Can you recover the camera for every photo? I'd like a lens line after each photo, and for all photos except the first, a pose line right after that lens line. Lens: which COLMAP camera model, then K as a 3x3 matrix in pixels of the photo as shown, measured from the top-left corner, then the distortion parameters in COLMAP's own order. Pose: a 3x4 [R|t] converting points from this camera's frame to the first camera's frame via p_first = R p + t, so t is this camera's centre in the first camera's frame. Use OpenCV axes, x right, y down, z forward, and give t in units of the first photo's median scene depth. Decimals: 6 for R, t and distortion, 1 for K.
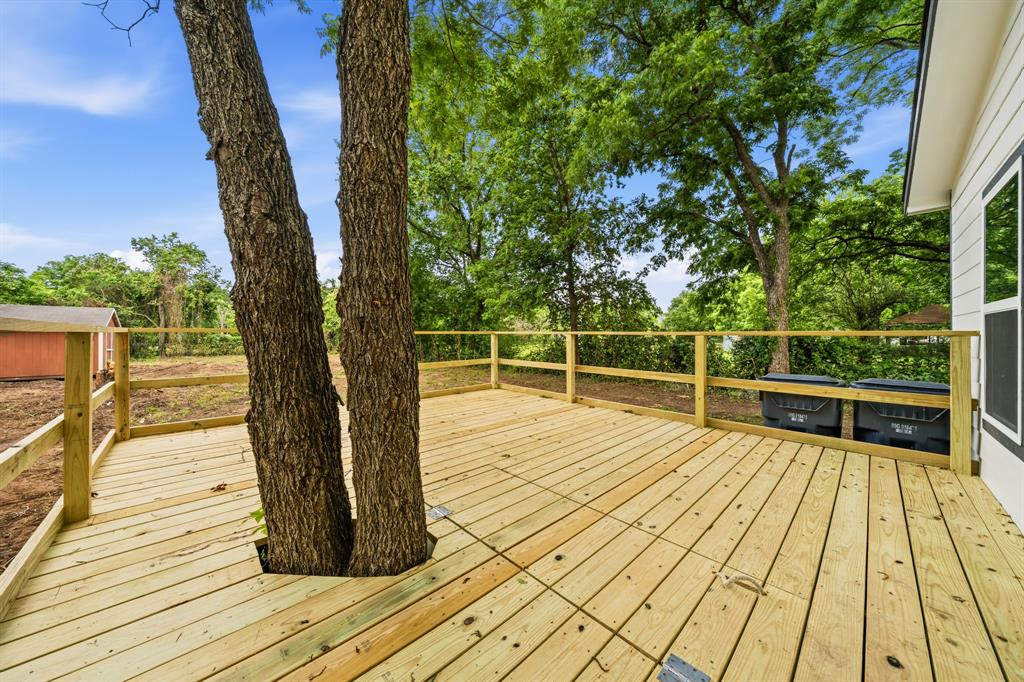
lens RADIAL K [[349.6, 0, 509.9], [0, 349.6, 338.8], [0, 0, 1]] dist [-0.002966, 0.000404]
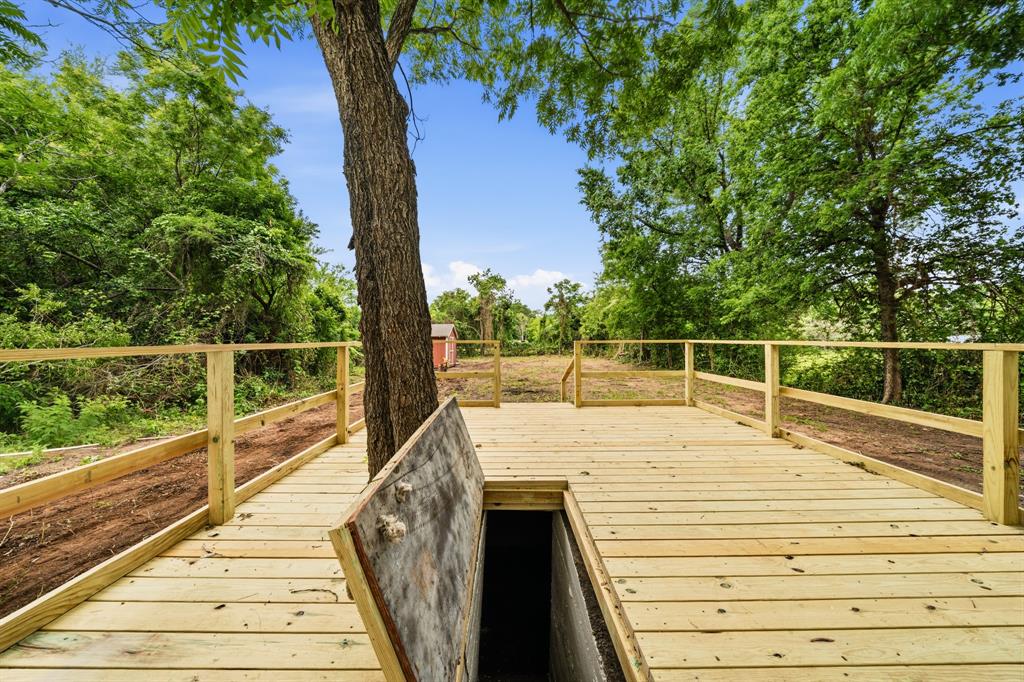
lens RADIAL K [[349.6, 0, 504.3], [0, 349.6, 340.8], [0, 0, 1]] dist [-0.002966, 0.000404]
pose [[0.732447, -0.002451, -0.680820, 0.095986], [-0.003395, 0.999968, -0.007252, -0.004641], [0.680816, 0.007623, 0.732415, 0.025991]]
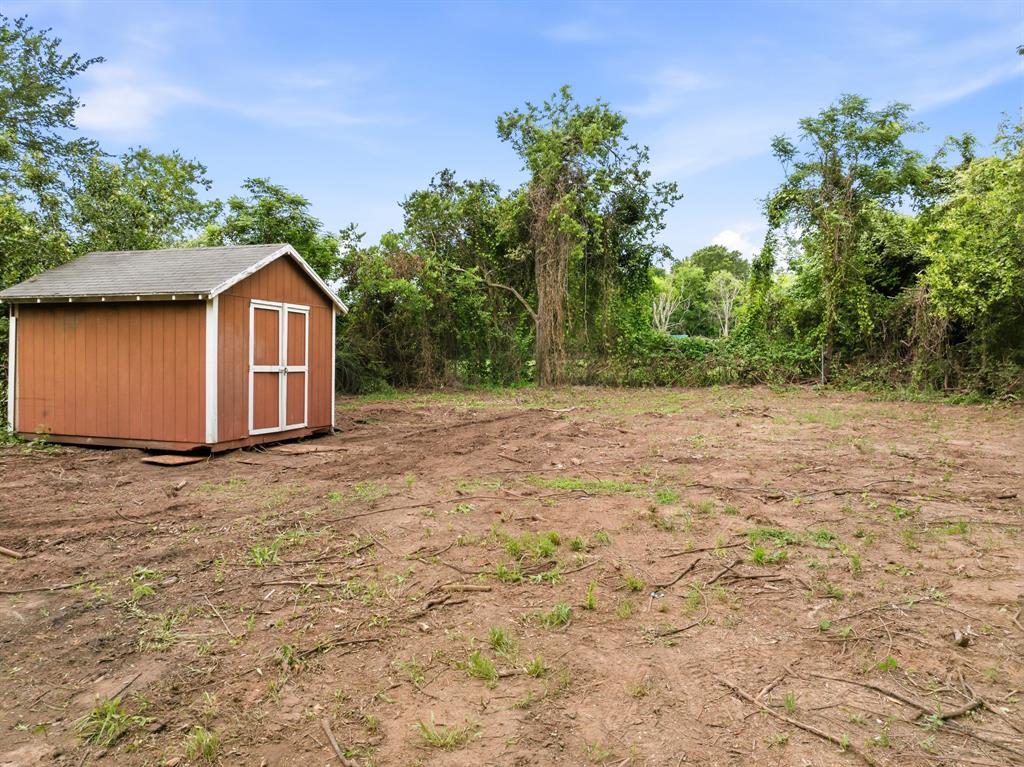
lens RADIAL K [[726.2, 0, 487.7], [0, 726.2, 350.0], [0, 0, 1]] dist [-0.040880, -0.002628]
pose [[0.518182, 0.015897, -0.855123, -0.590450], [-0.011772, 0.999865, 0.011454, 0.001588], [0.855189, 0.004132, 0.518299, 1.040295]]
